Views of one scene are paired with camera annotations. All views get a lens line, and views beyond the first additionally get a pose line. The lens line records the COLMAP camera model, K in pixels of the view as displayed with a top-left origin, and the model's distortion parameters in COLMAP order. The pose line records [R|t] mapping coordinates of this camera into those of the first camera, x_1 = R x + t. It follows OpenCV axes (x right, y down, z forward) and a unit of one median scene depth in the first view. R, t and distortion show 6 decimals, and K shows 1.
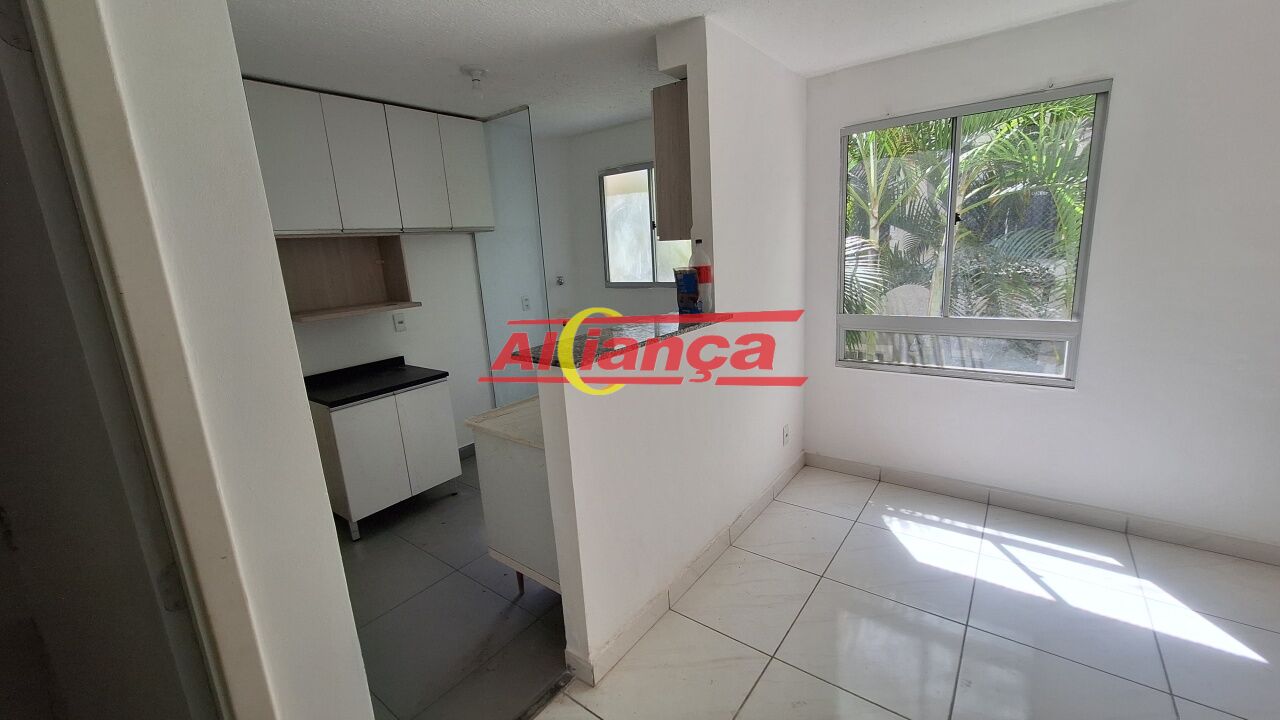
lens RADIAL K [[512.2, 0, 639.5], [0, 512.2, 354.7], [0, 0, 1]] dist [0.001709, 0.000168]
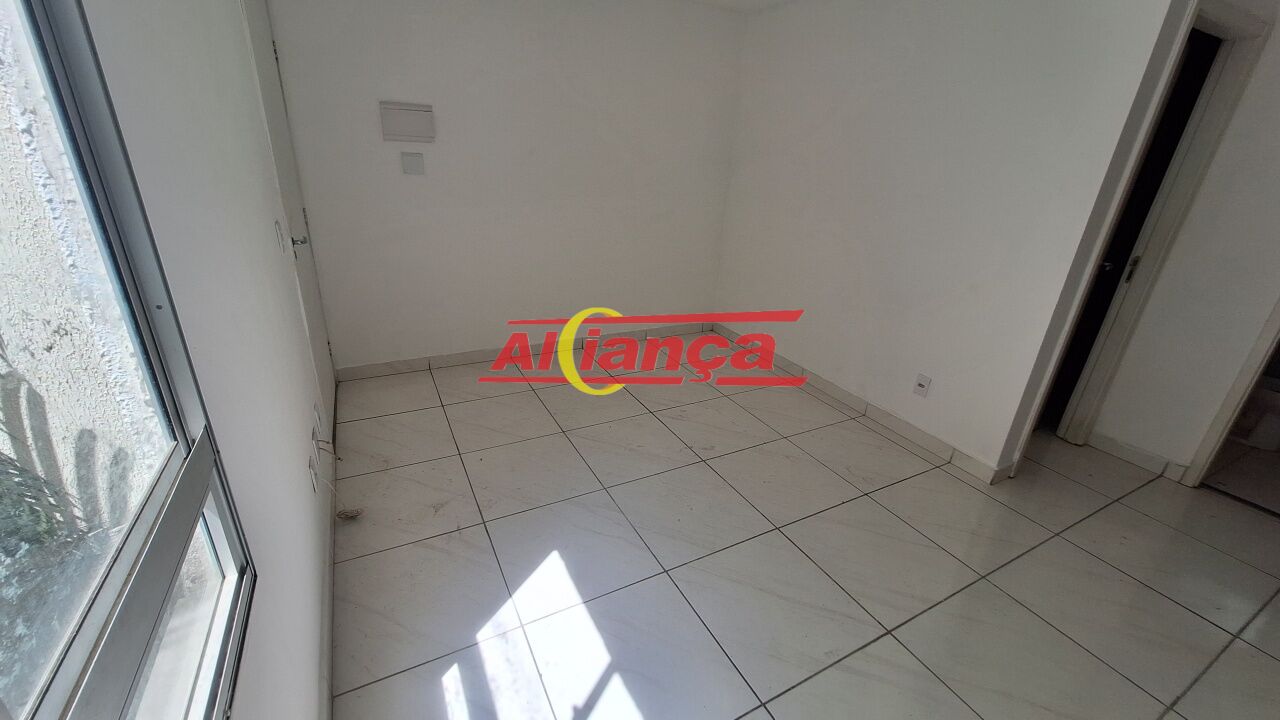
lens RADIAL K [[512.2, 0, 639.5], [0, 512.2, 354.7], [0, 0, 1]] dist [0.001709, 0.000168]
pose [[-0.906834, -0.146693, 0.395136, 0.394872], [0.091741, 0.846307, 0.524736, -0.215981], [-0.411382, 0.512098, -0.754003, 0.936853]]
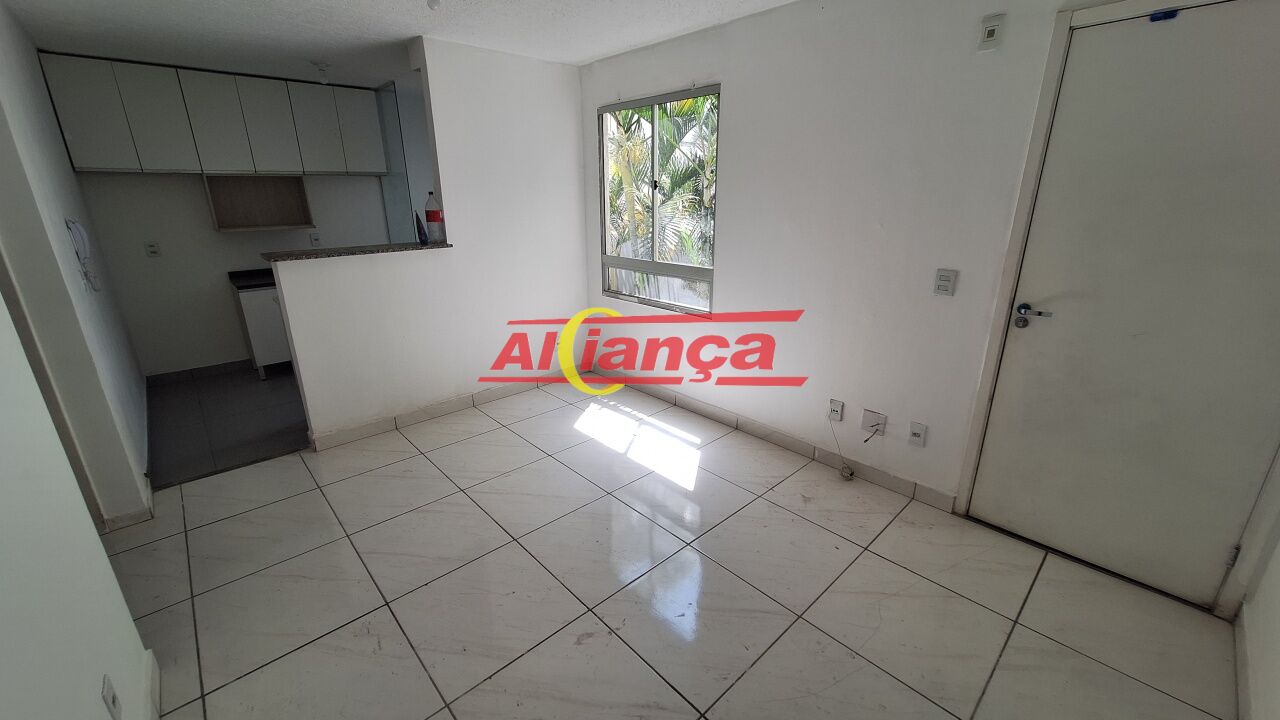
lens RADIAL K [[512.2, 0, 639.5], [0, 512.2, 354.7], [0, 0, 1]] dist [0.001709, 0.000168]
pose [[0.982844, 0.100547, -0.154624, 0.755930], [-0.083543, 0.990099, 0.112800, 0.018559], [0.164435, -0.097947, 0.981513, -0.307538]]
